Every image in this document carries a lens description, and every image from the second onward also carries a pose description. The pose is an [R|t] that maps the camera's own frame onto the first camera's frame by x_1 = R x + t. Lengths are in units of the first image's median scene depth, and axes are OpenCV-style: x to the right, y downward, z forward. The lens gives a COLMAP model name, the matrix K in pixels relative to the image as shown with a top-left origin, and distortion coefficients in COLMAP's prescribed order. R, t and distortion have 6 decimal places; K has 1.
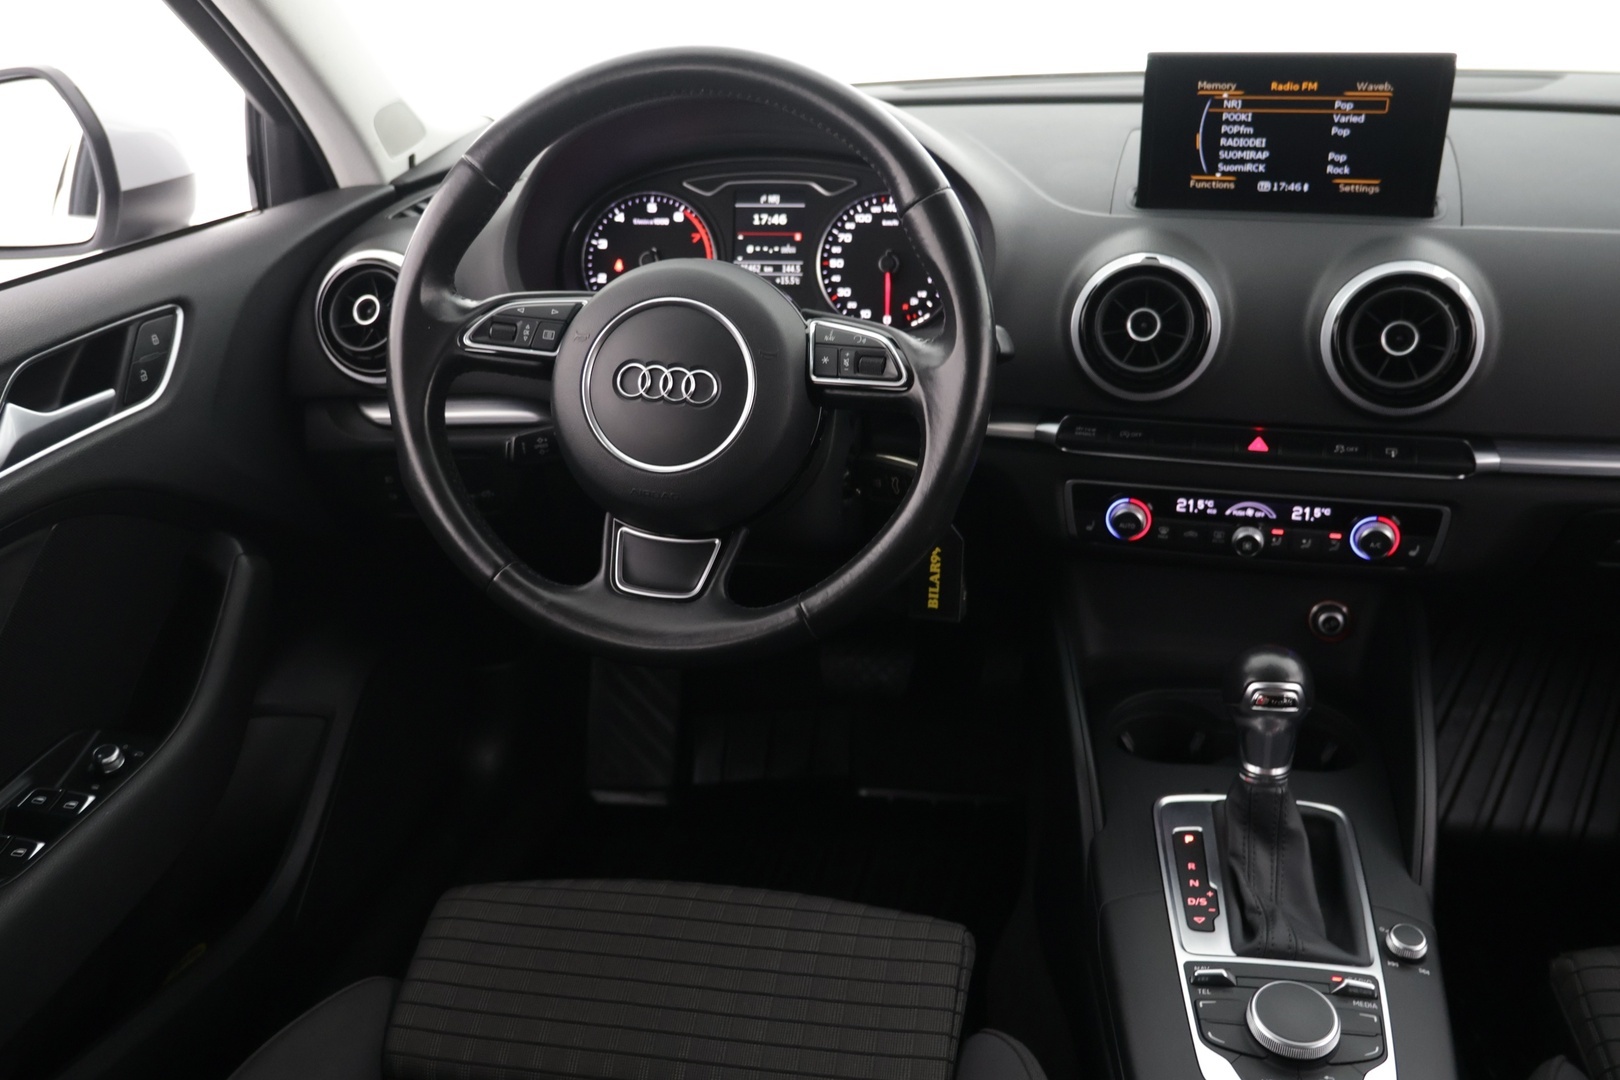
lens RADIAL K [[1358.3, 0, 809.4], [0, 1358.3, 530.5], [0, 0, 1]] dist [-0.034149, 0.043010]
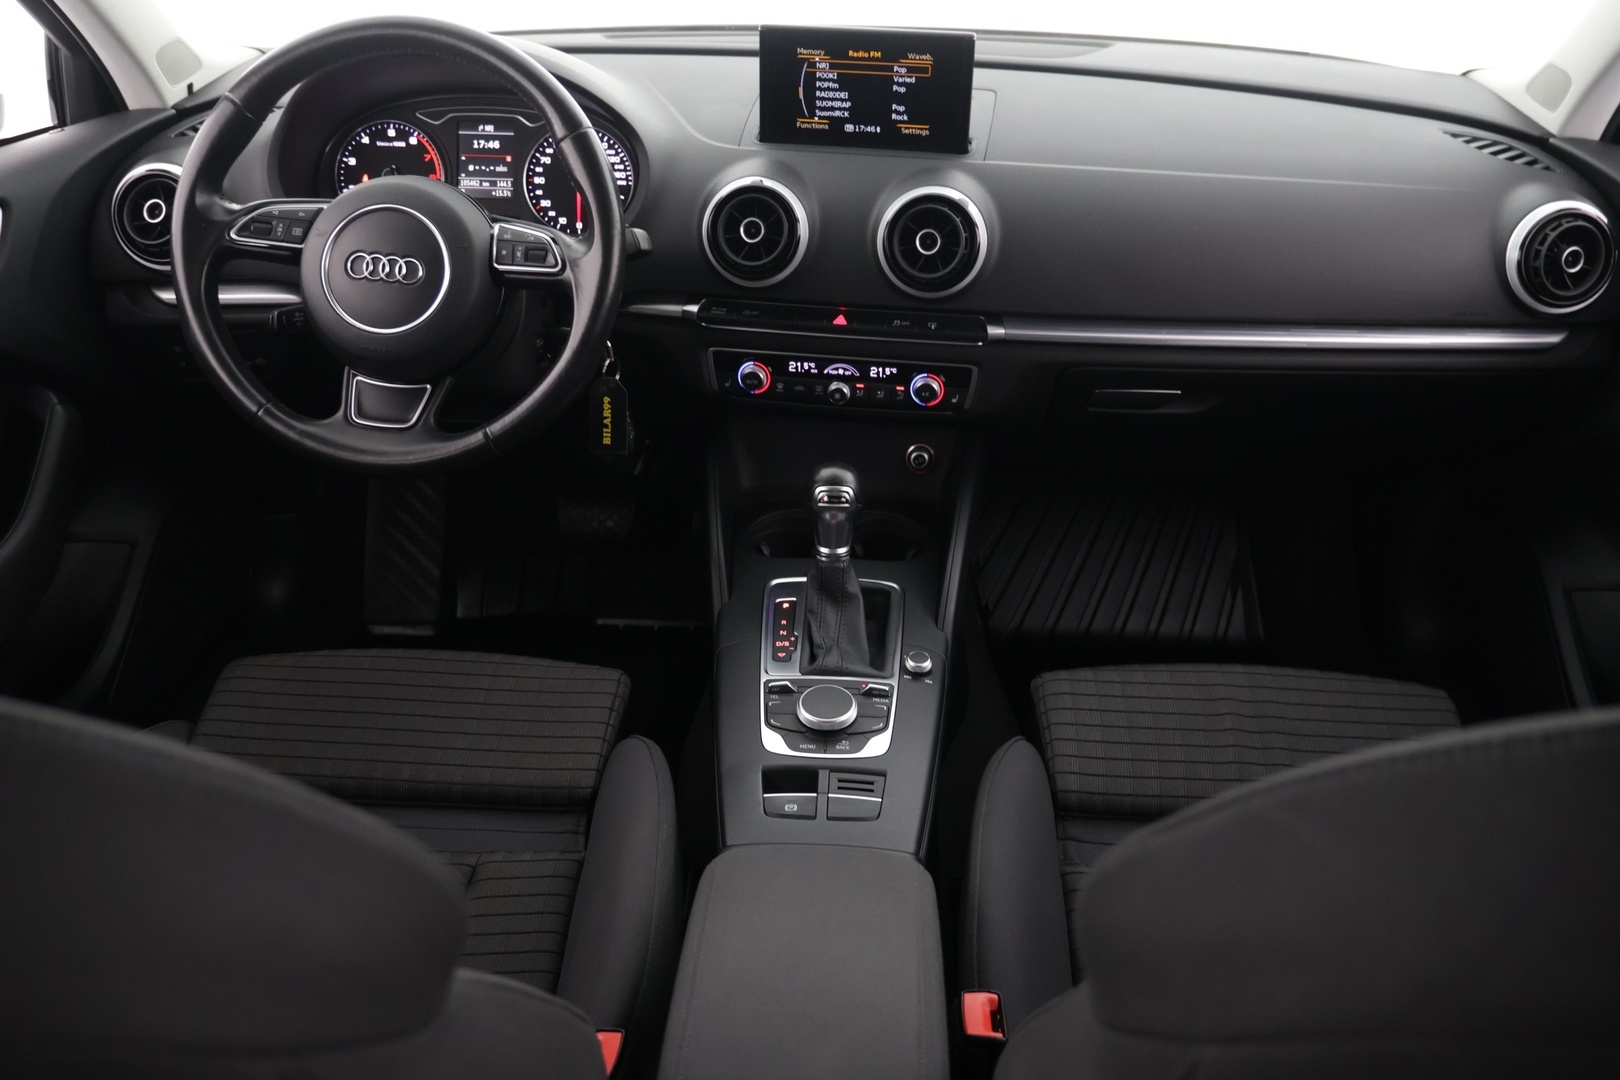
lens RADIAL K [[1358.3, 0, 805.2], [0, 1358.3, 526.8], [0, 0, 1]] dist [-0.034149, 0.043010]
pose [[0.992737, -0.011018, 0.119797, 0.128138], [0.004098, 0.998316, 0.057861, 0.064147], [-0.120233, -0.056950, 0.991111, -0.356748]]
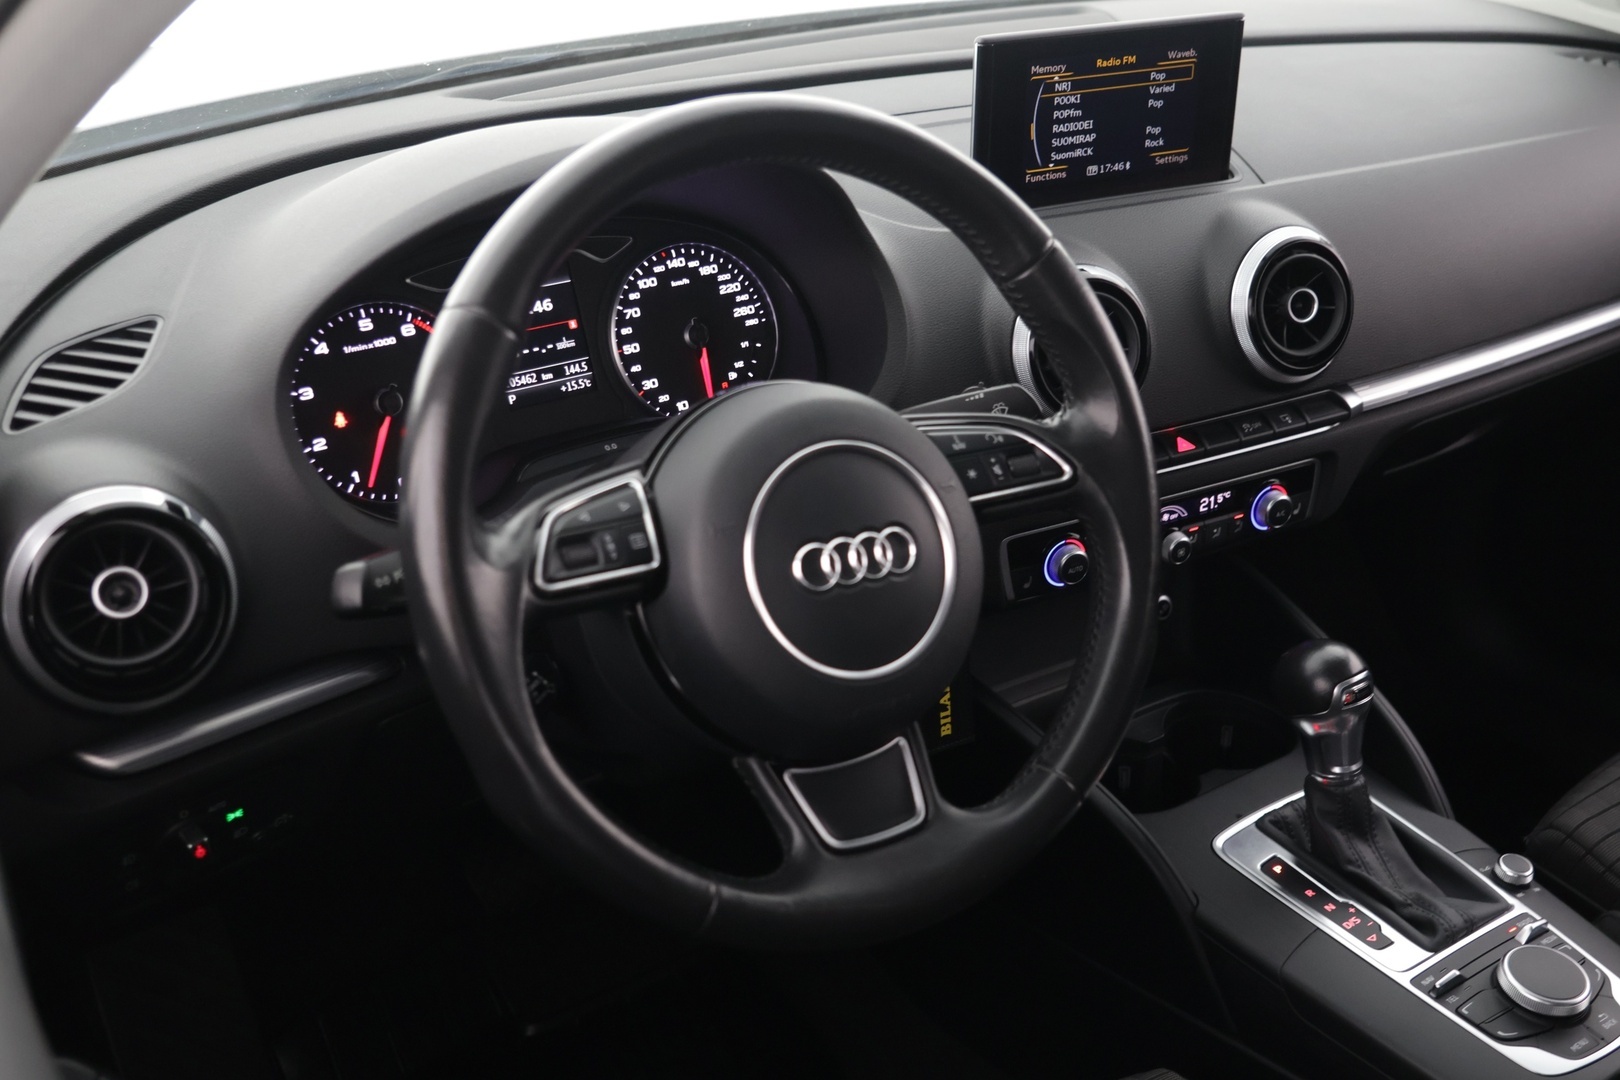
lens RADIAL K [[1753.7, 0, 804.6], [0, 1753.7, 526.9], [0, 0, 1]] dist [-0.004321, 0.000000]
pose [[0.723298, -0.271188, 0.635057, -0.625293], [0.277455, 0.956289, 0.092356, -0.189384], [-0.632344, 0.109399, 0.766924, 0.244457]]
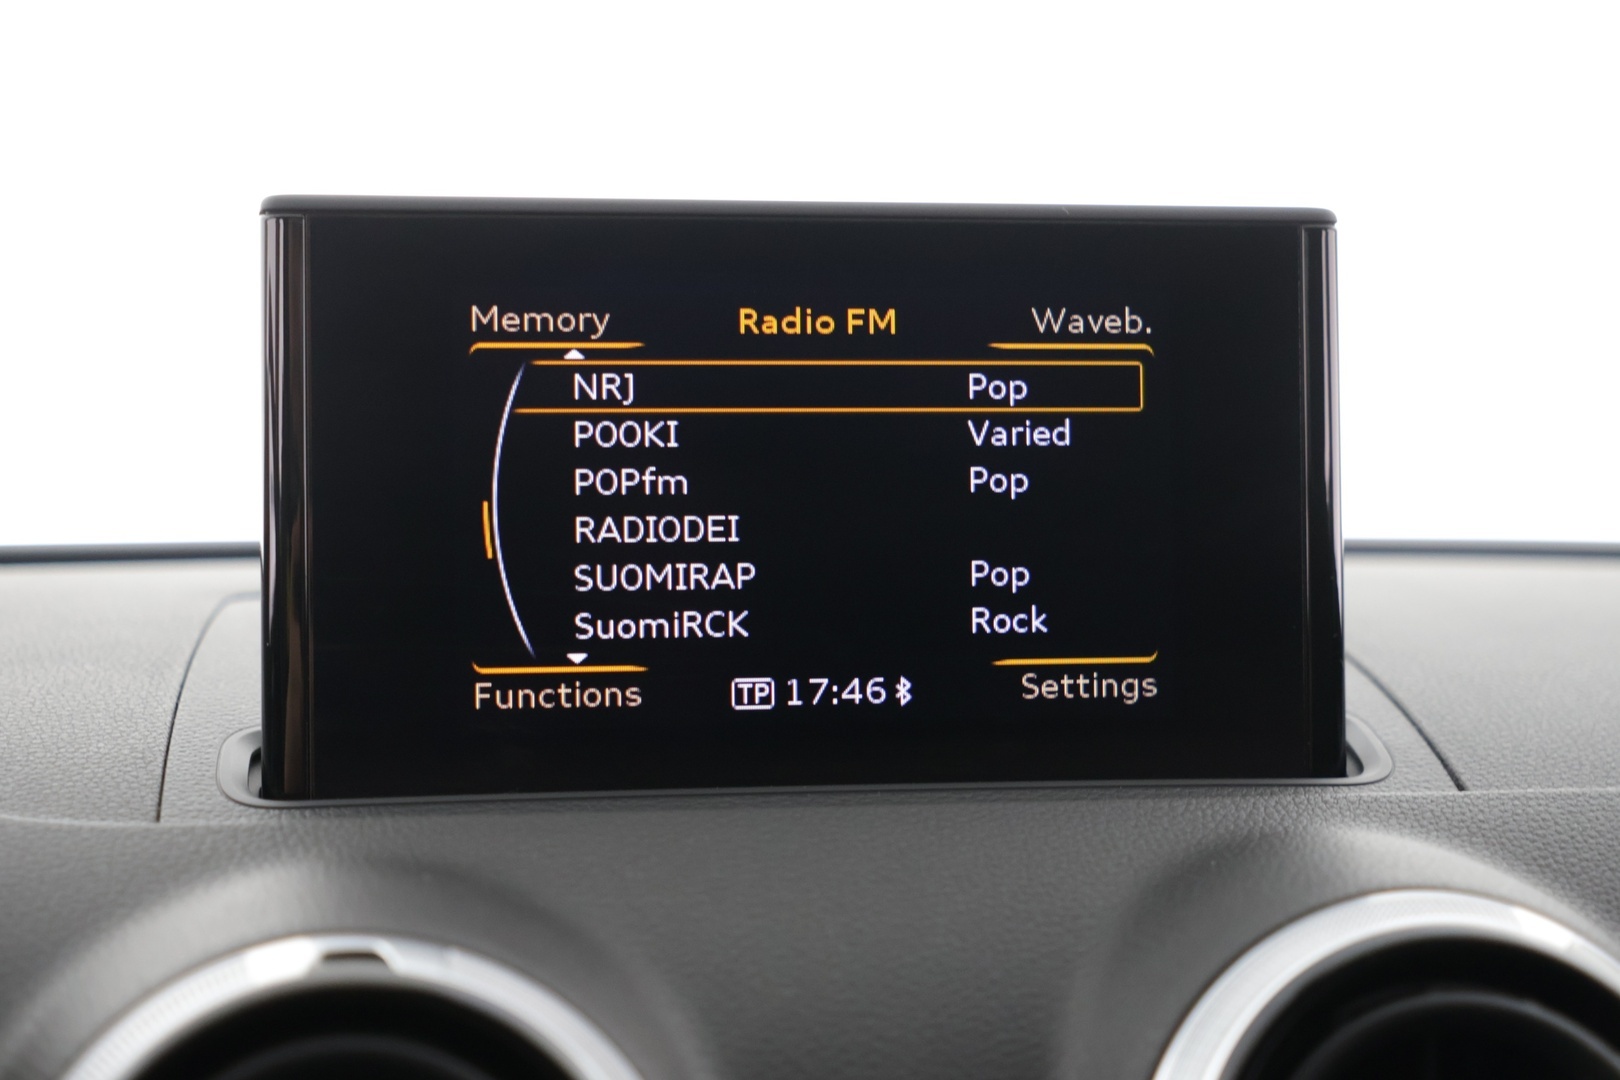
lens RADIAL K [[2532.1, 0, 814.6], [0, 2532.1, 534.9], [0, 0, 1]] dist [0.007654, 0.000000]
pose [[0.902848, 0.033144, 0.428680, 0.139781], [0.165995, 0.892855, -0.418636, -0.077748], [-0.396624, 0.449123, 0.800611, 0.599485]]
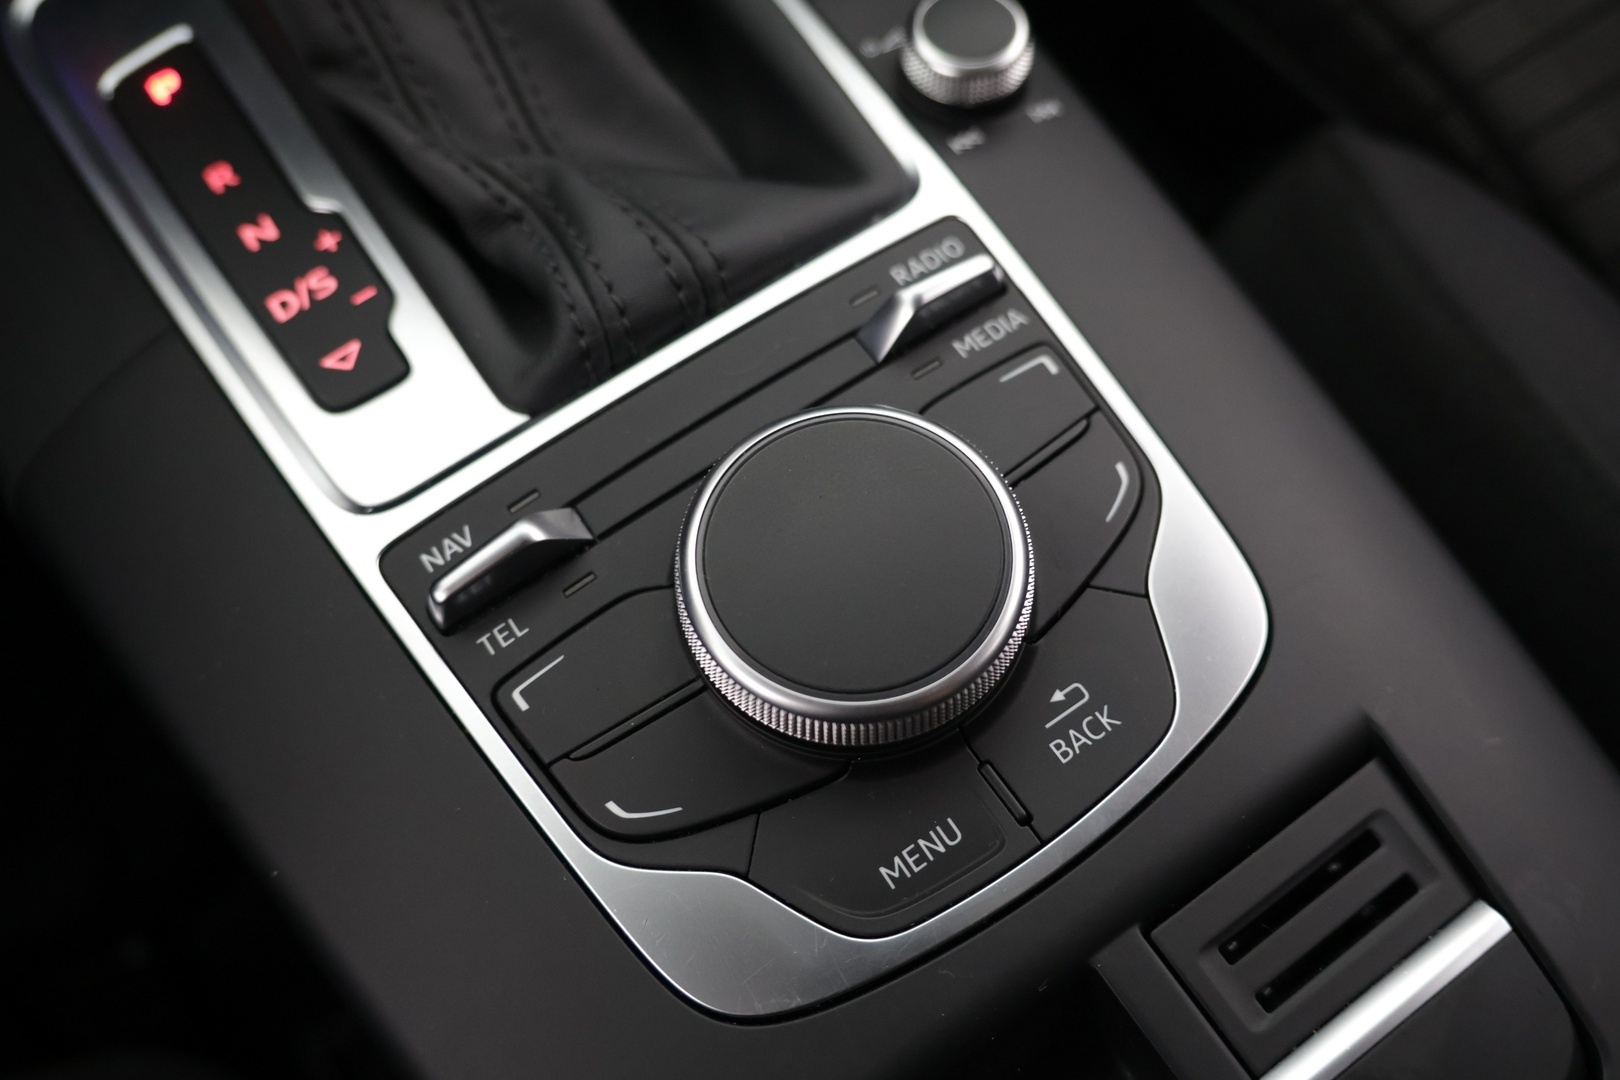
lens RADIAL K [[1358.3, 0, 815.8], [0, 1358.3, 546.4], [0, 0, 1]] dist [-0.034149, 0.043010]
pose [[0.723032, -0.614496, 0.315625, 0.220909], [0.332536, 0.710065, 0.620667, 0.160420], [-0.605512, -0.343805, 0.717742, 0.658134]]
